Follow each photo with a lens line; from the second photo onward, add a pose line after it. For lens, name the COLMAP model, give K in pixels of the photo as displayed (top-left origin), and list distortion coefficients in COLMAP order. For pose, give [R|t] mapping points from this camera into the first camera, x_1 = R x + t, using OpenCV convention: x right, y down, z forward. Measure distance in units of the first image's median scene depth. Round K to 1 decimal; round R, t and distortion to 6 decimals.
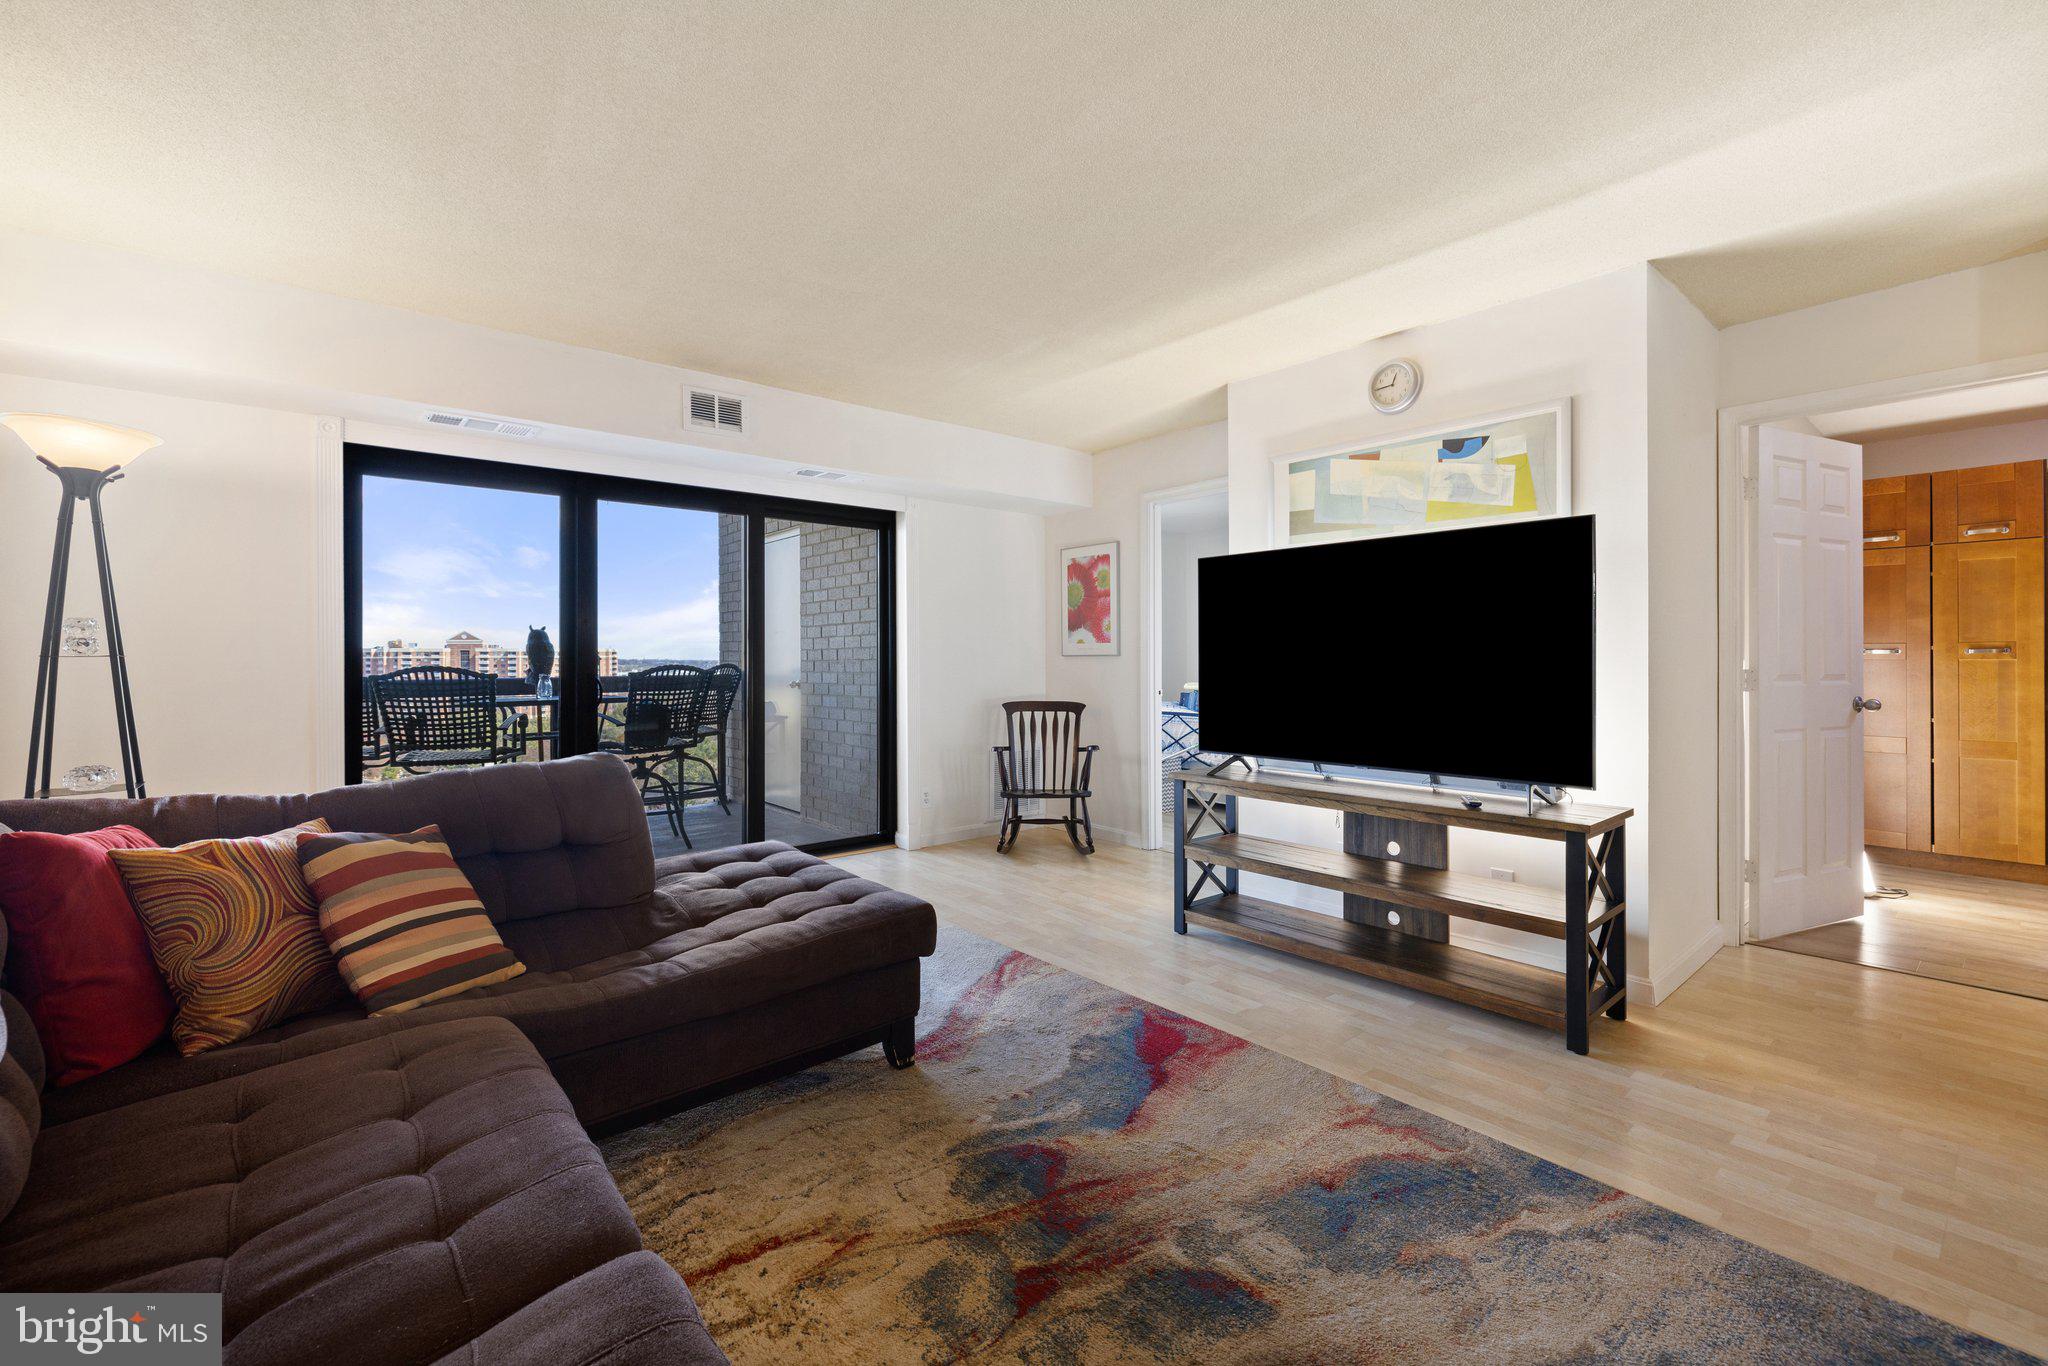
lens RADIAL K [[863.6, 0, 1010.5], [0, 863.6, 661.6], [0, 0, 1]] dist [-0.000149, -0.001319]
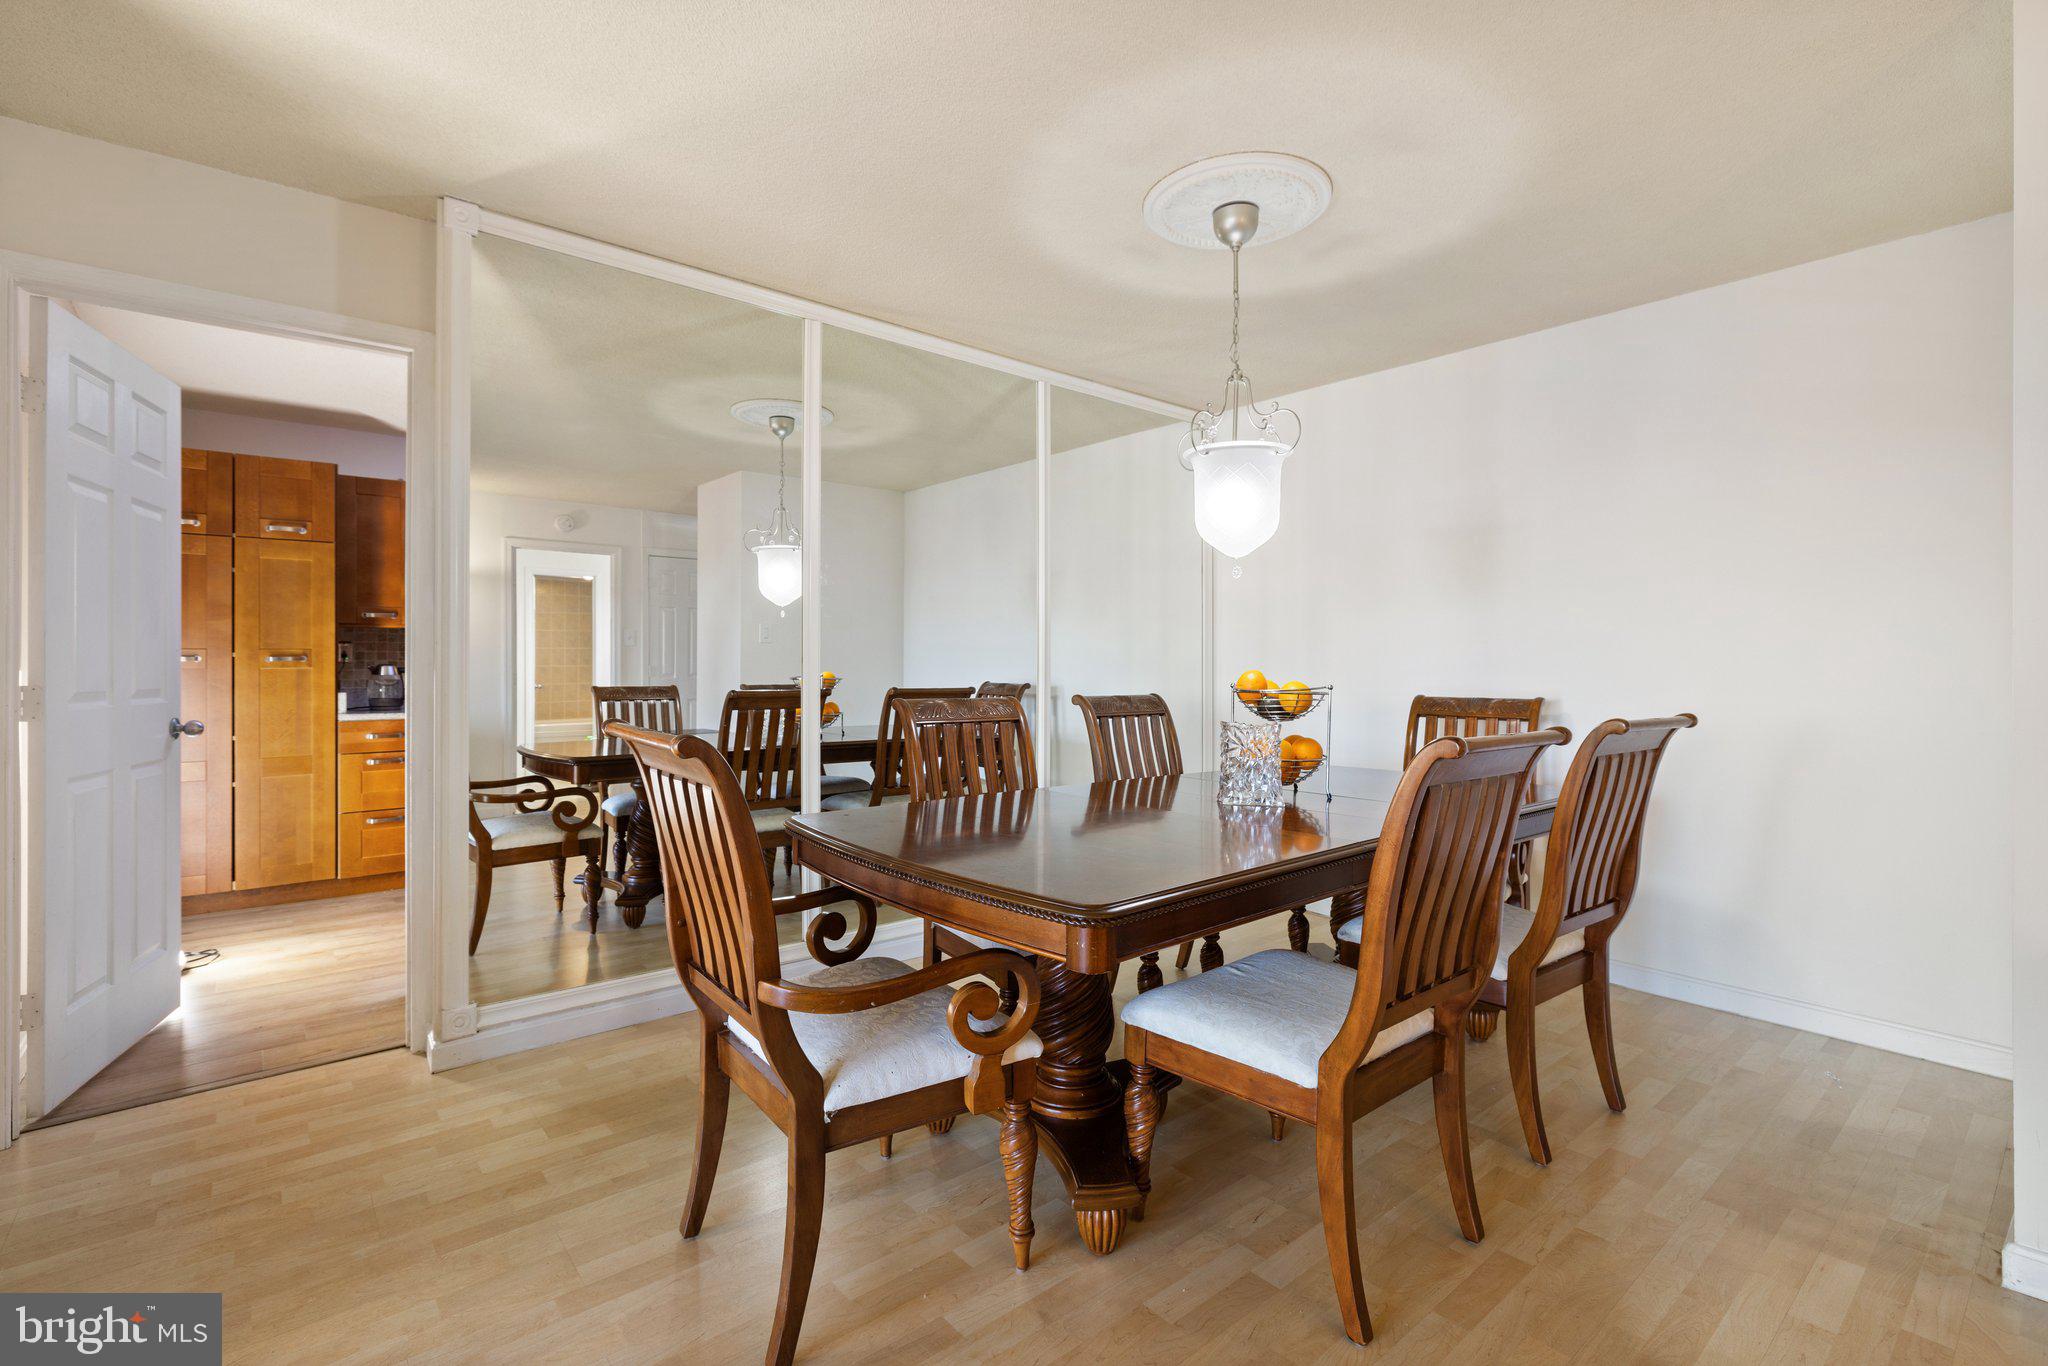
lens RADIAL K [[933.7, 0, 998.0], [0, 933.7, 655.4], [0, 0, 1]] dist [-0.010740, 0.005765]
pose [[0.013984, 0.011726, 0.999833, 0.199305], [0.004017, 0.999923, -0.011783, -0.001672], [-0.999894, 0.004181, 0.013936, 0.298295]]
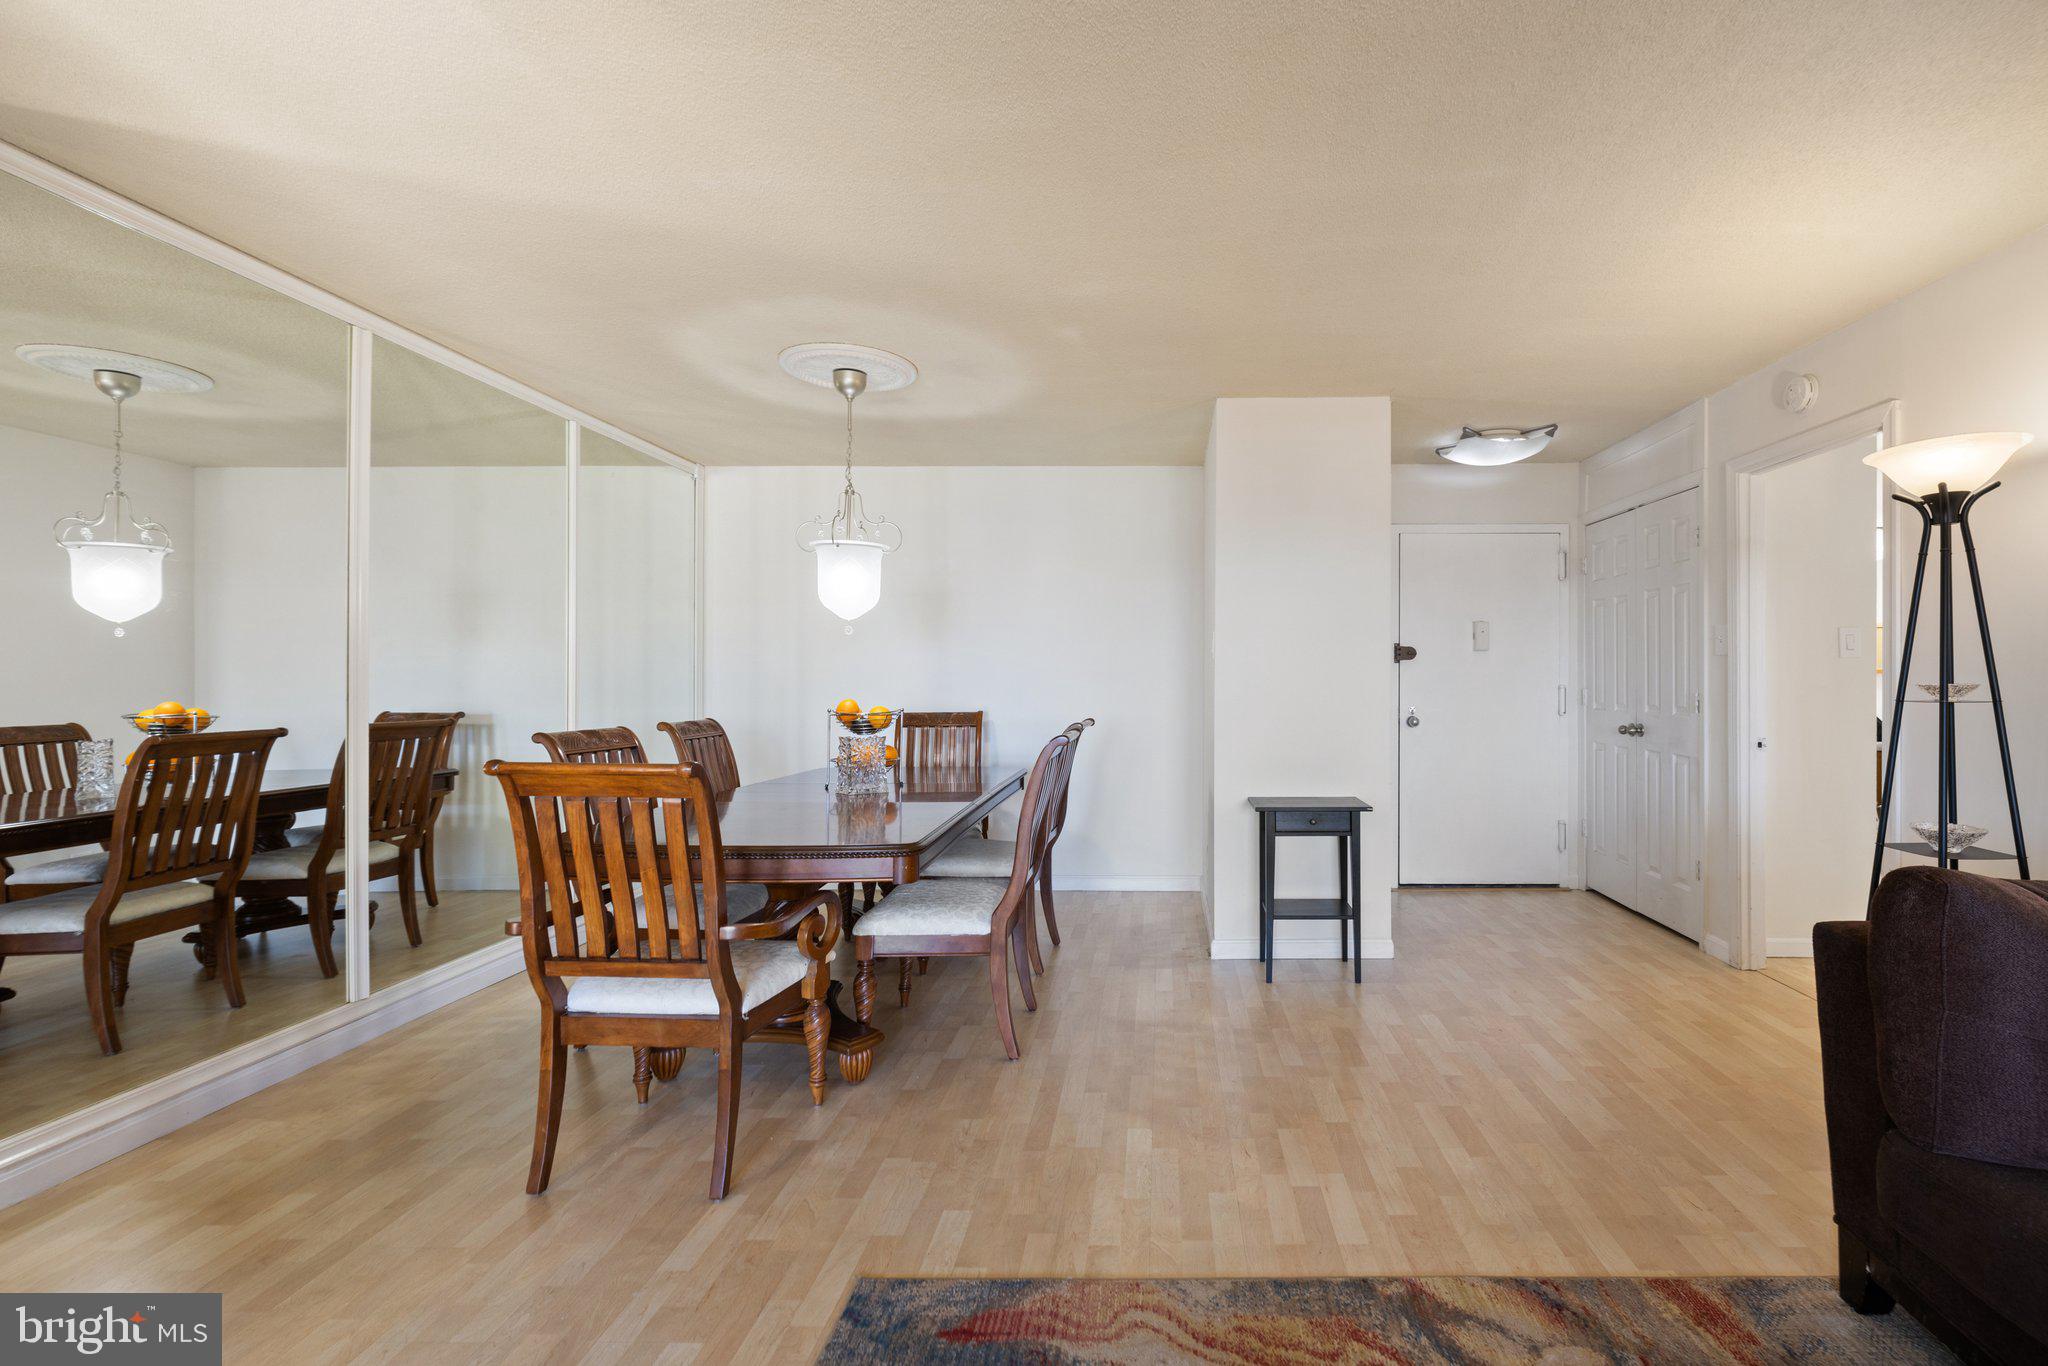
lens RADIAL K [[901.6, 0, 1163.1], [0, 901.6, 679.4], [0, 0, 1]] dist [0.007088, -0.002594]
pose [[-0.761096, 0.004329, 0.648625, 0.012139], [0.008674, 0.999956, 0.003504, -0.022349], [-0.648582, 0.008293, -0.761100, 0.675863]]
